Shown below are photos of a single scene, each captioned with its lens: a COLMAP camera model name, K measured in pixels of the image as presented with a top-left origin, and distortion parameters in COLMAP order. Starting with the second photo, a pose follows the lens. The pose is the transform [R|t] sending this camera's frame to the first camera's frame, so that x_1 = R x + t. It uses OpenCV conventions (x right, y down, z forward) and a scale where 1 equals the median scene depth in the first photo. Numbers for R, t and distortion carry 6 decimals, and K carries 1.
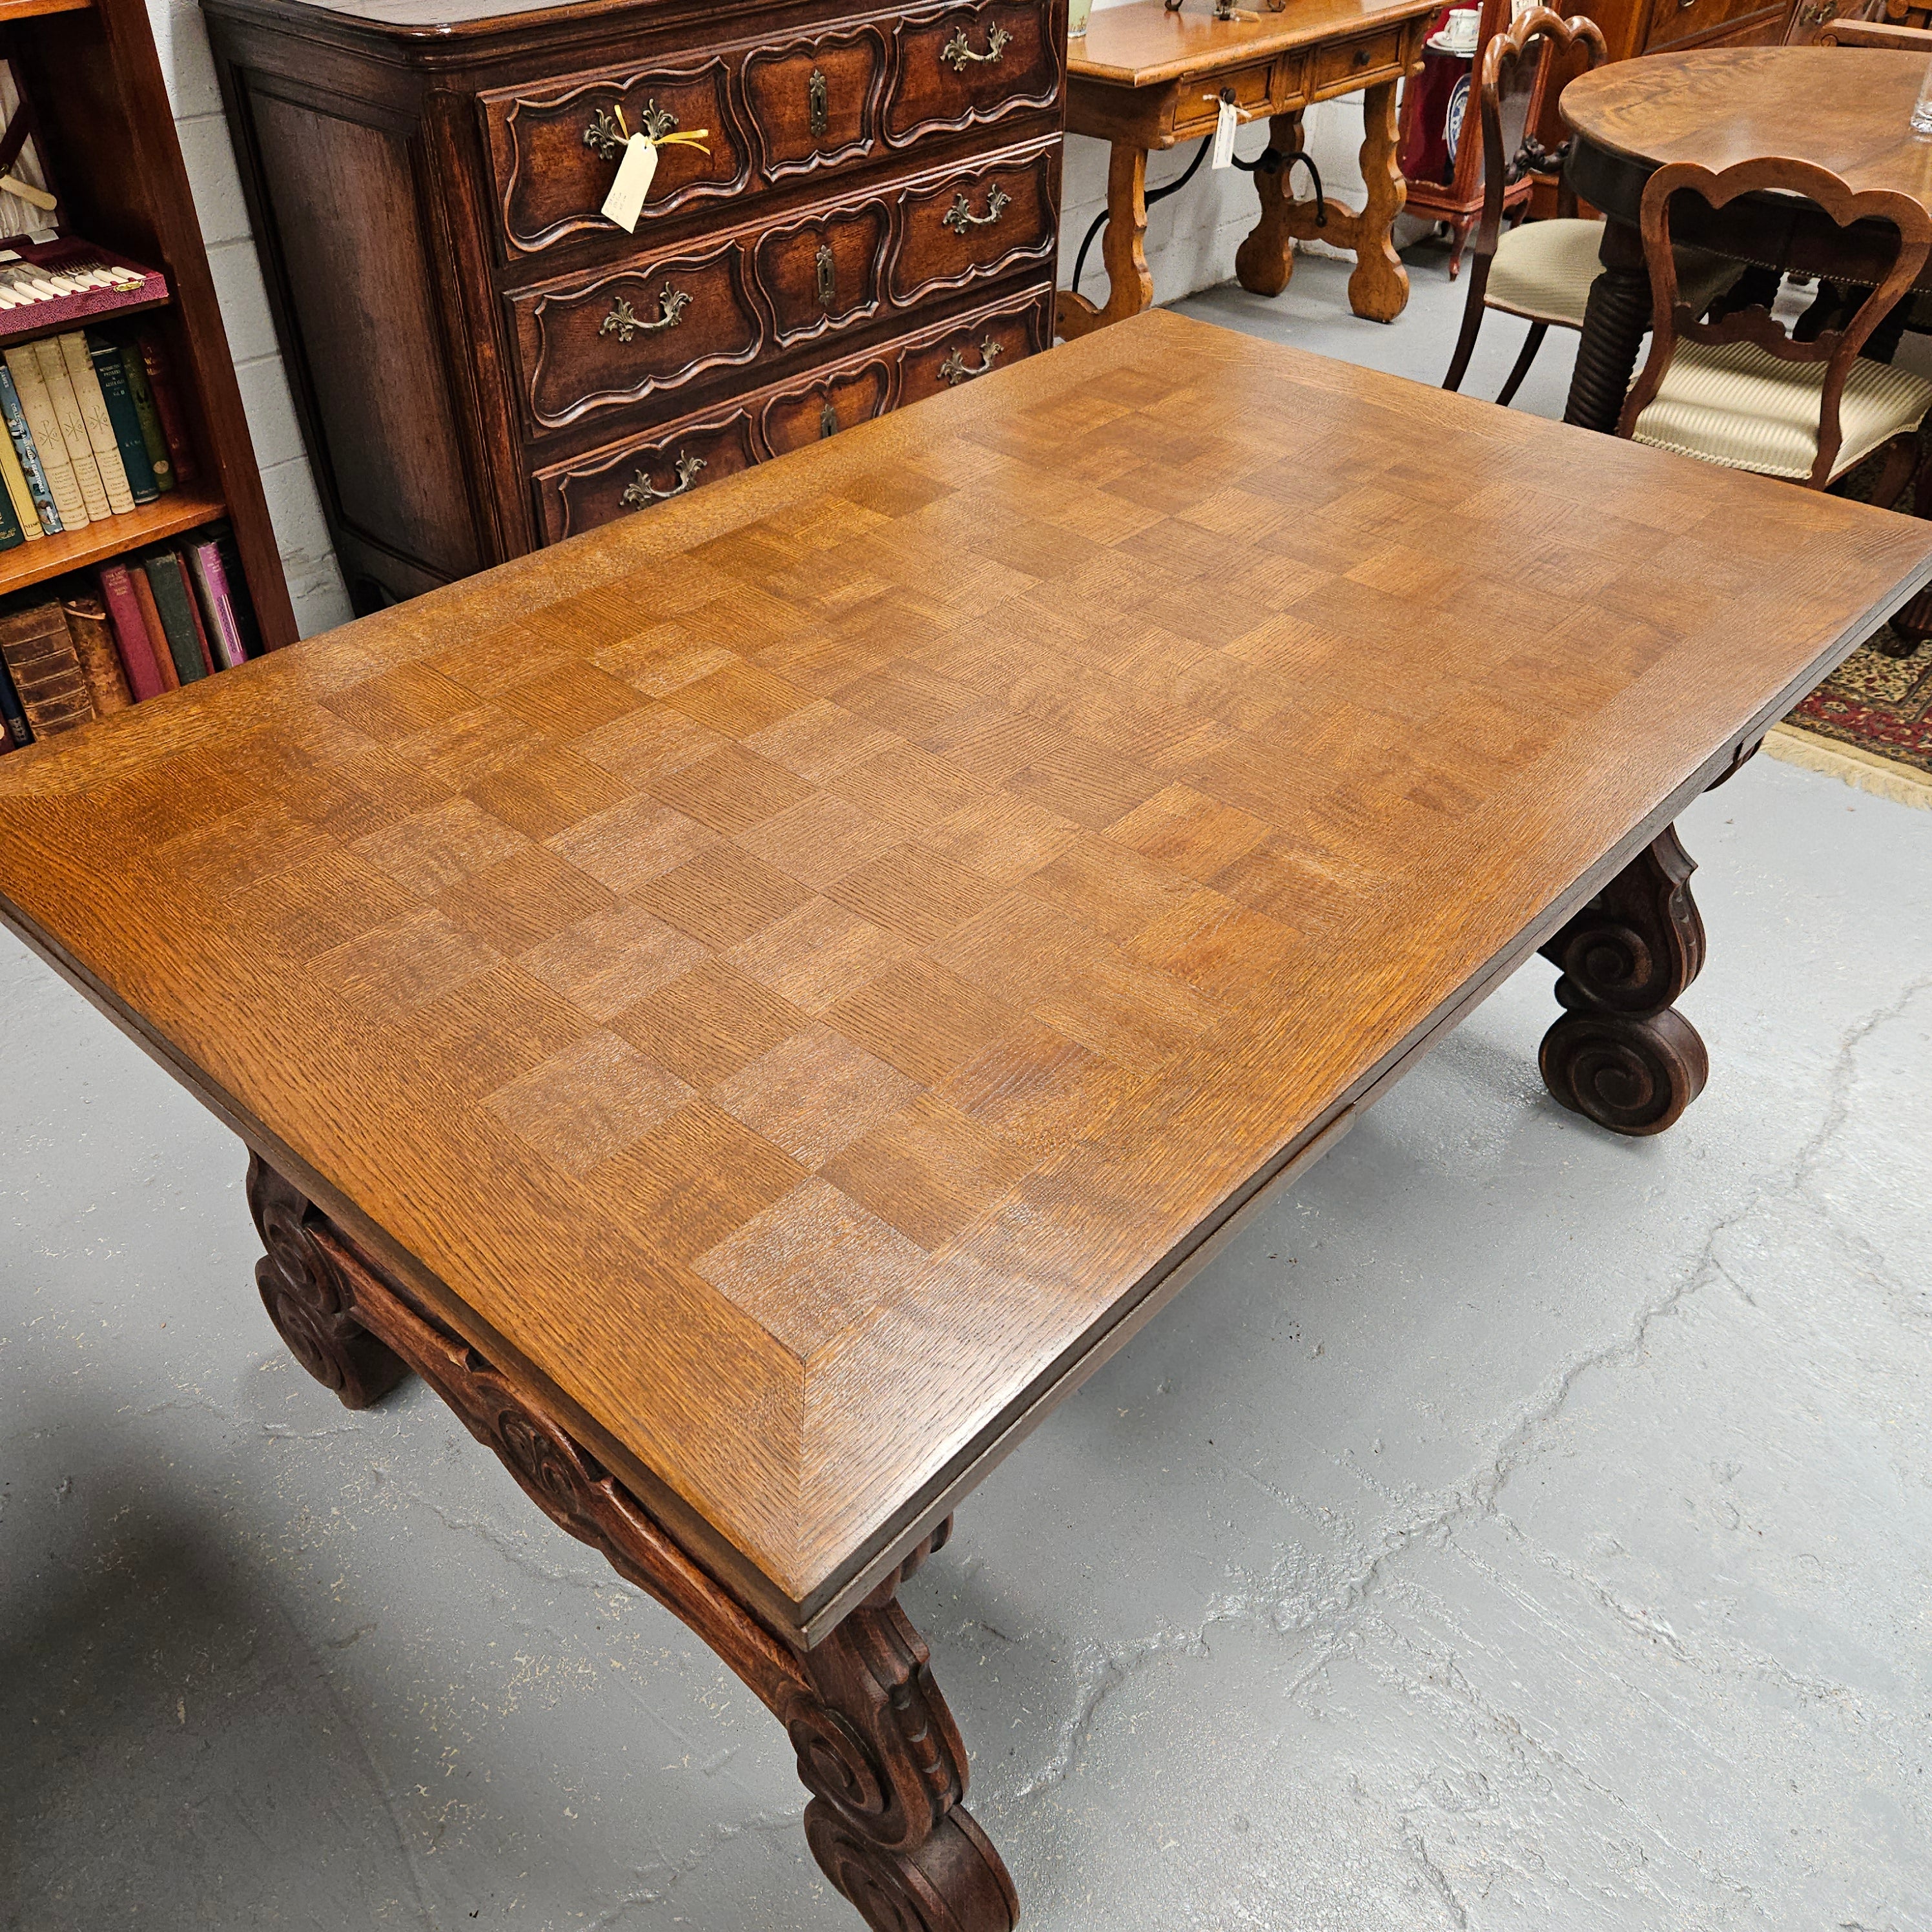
lens RADIAL K [[1727.3, 0, 949.8], [0, 1727.3, 950.5], [0, 0, 1]] dist [0.072107, -0.071534]
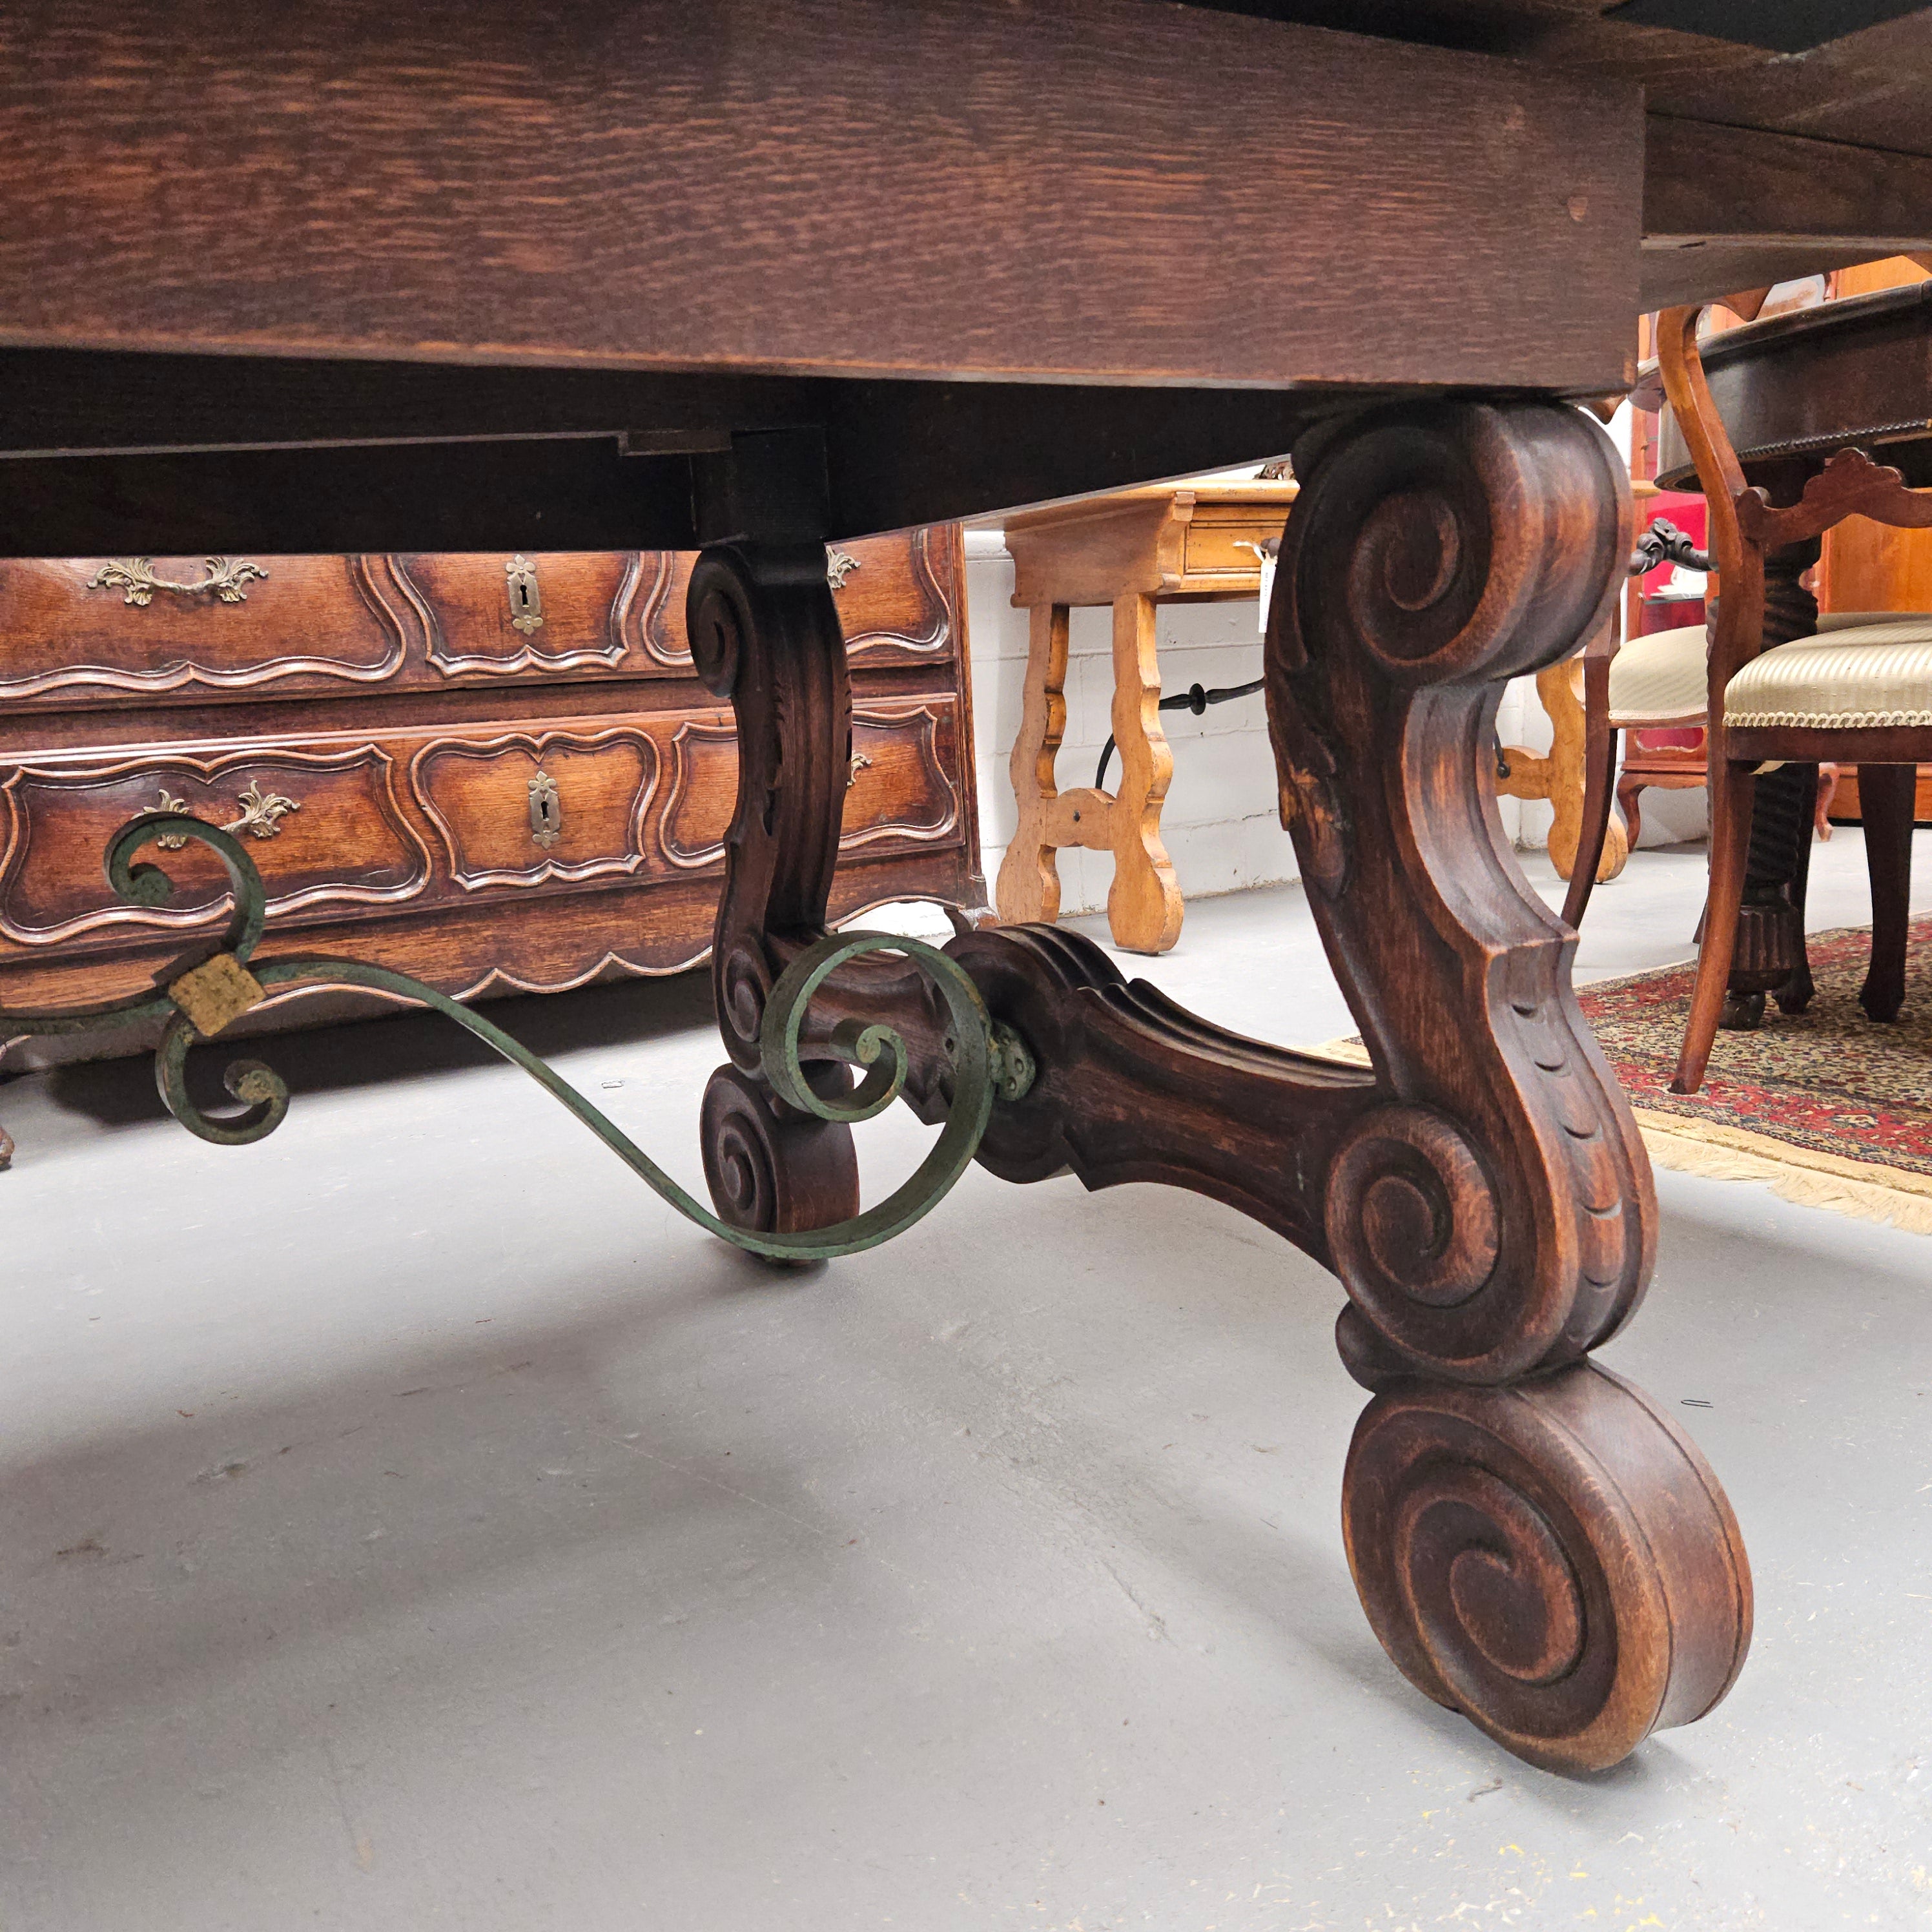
lens RADIAL K [[1727.3, 0, 960.7], [0, 1727.3, 968.0], [0, 0, 1]] dist [0.072107, -0.071534]
pose [[0.957333, -0.010885, -0.288781, 0.342612], [-0.123863, 0.887392, -0.444065, 0.063973], [0.261095, 0.460887, 0.848182, 0.530879]]
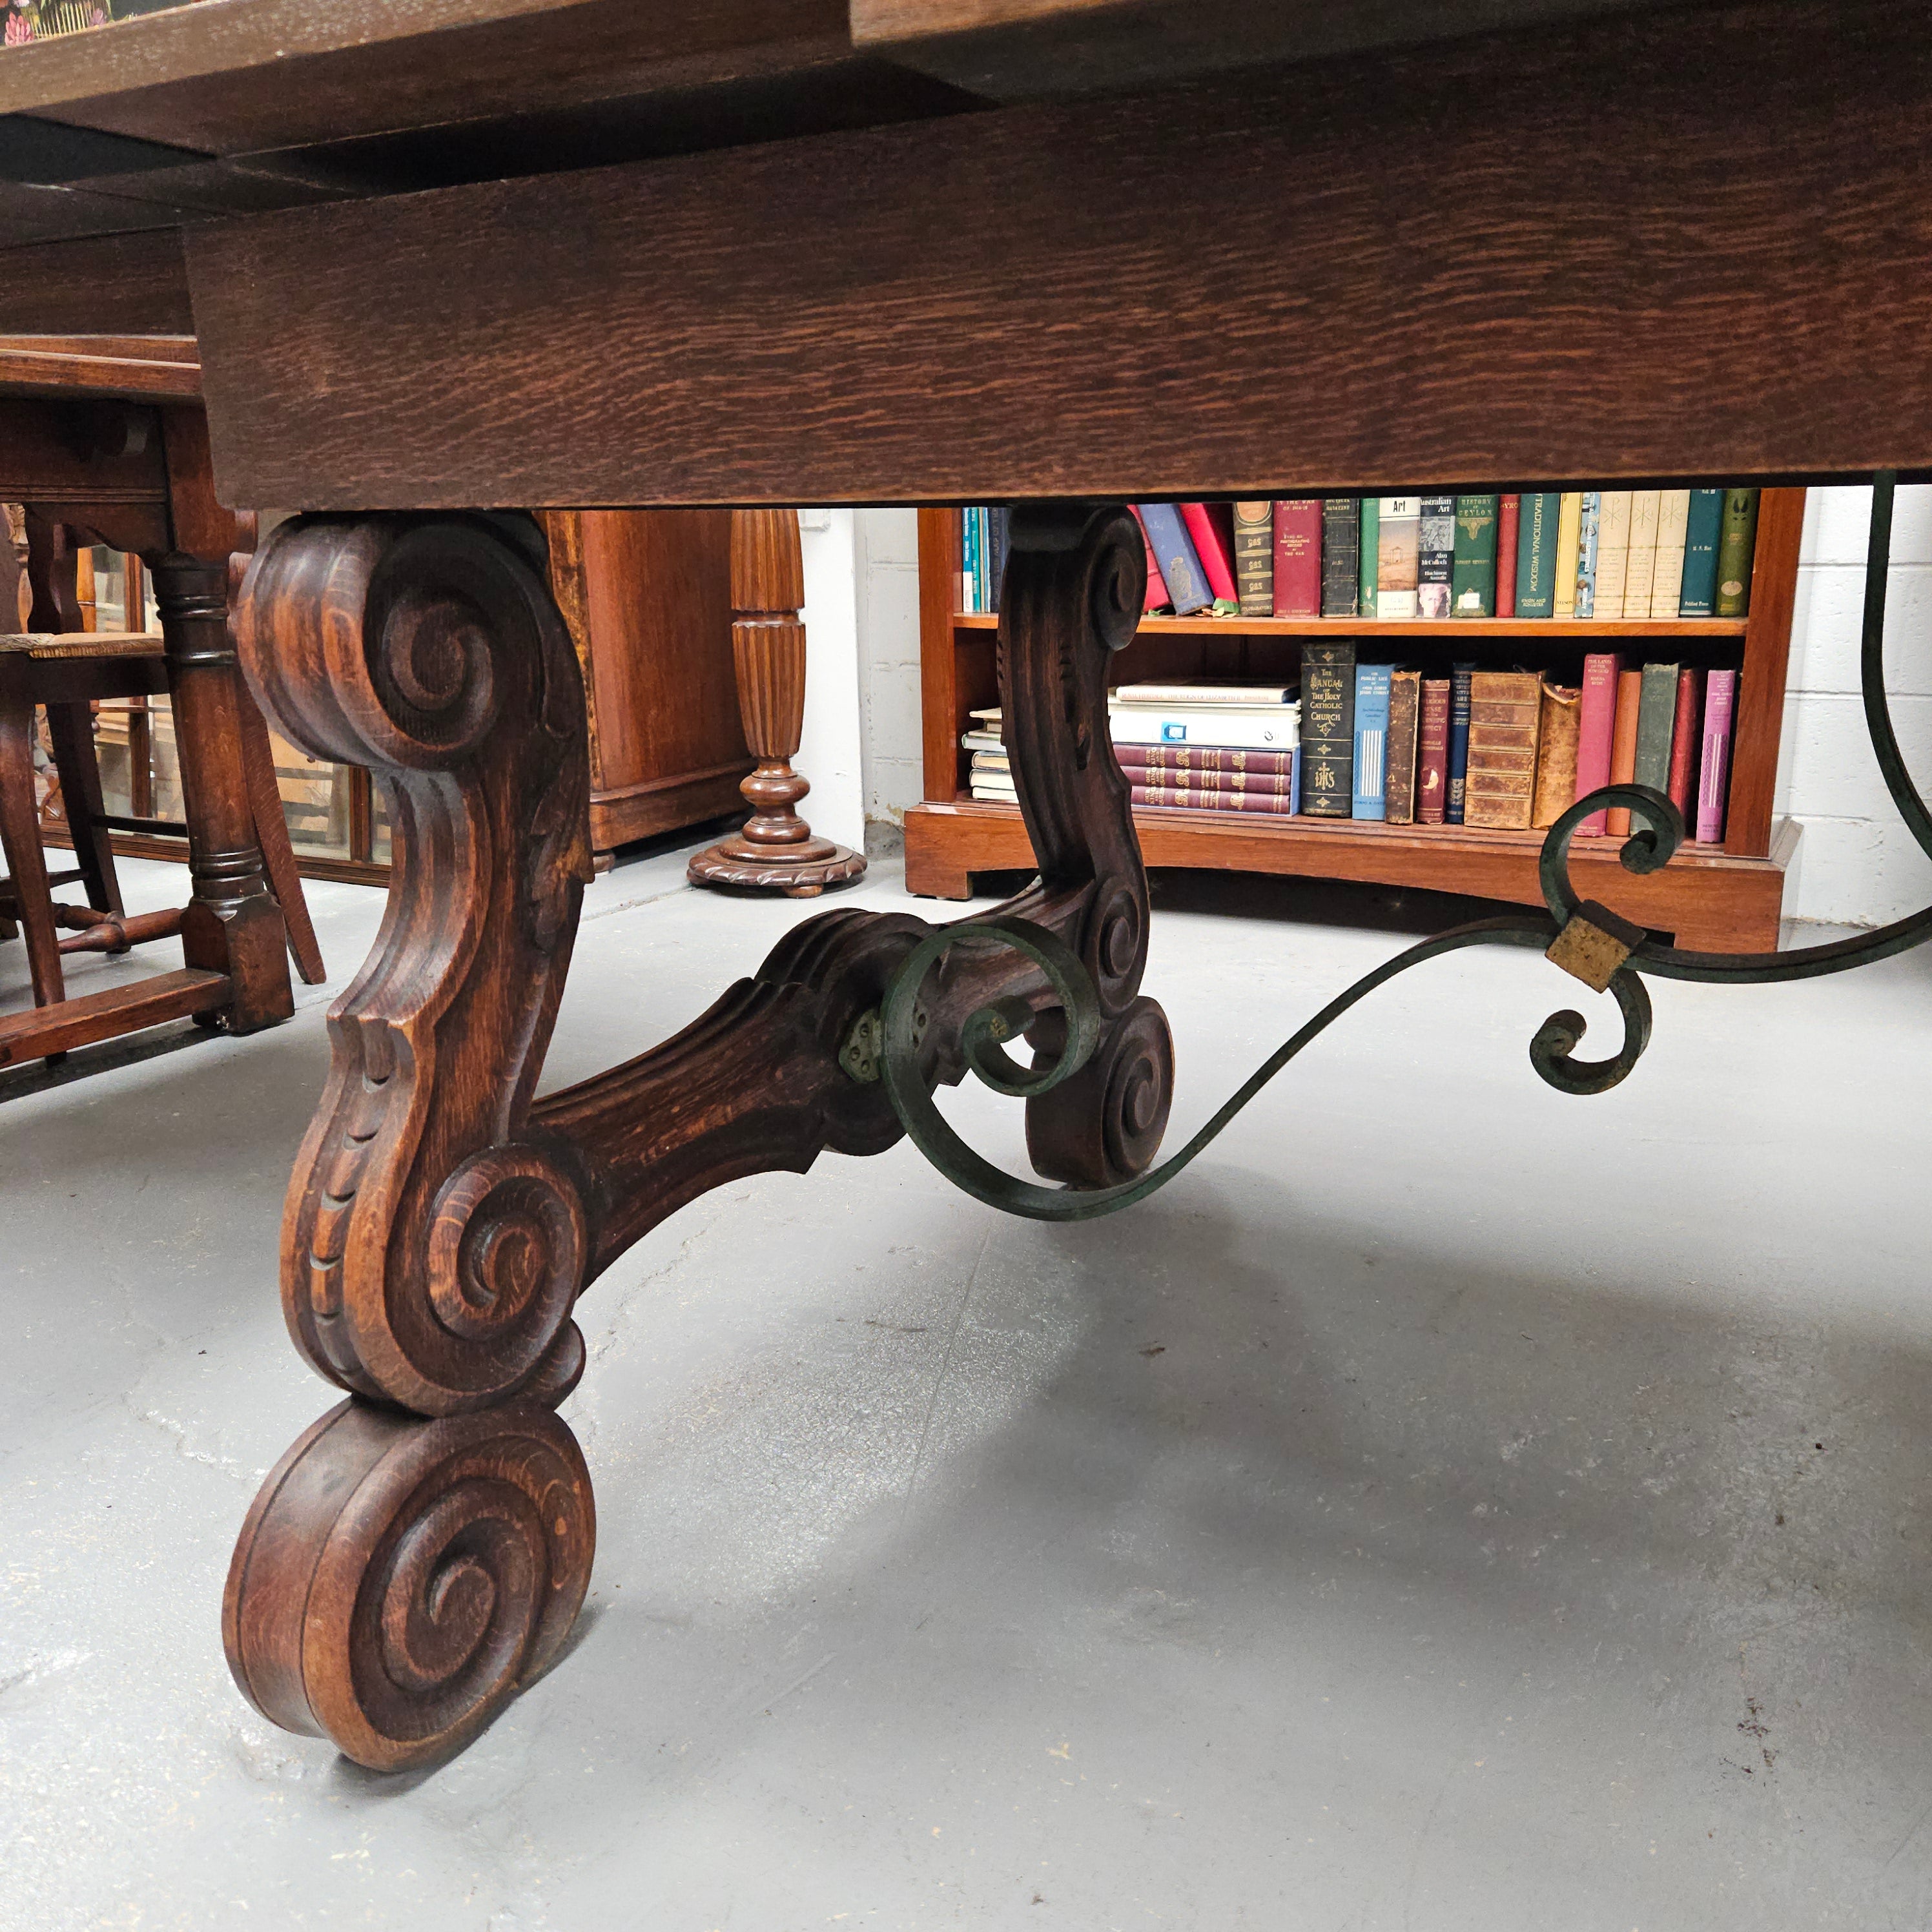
lens RADIAL K [[1727.6, 0, 966.3], [0, 1727.6, 957.2], [0, 0, 1]] dist [0.070994, -0.068913]
pose [[0.226249, 0.225843, -0.947527, 0.334804], [-0.590308, 0.805562, 0.051053, 0.058815], [0.774821, 0.547782, 0.315574, 0.488712]]
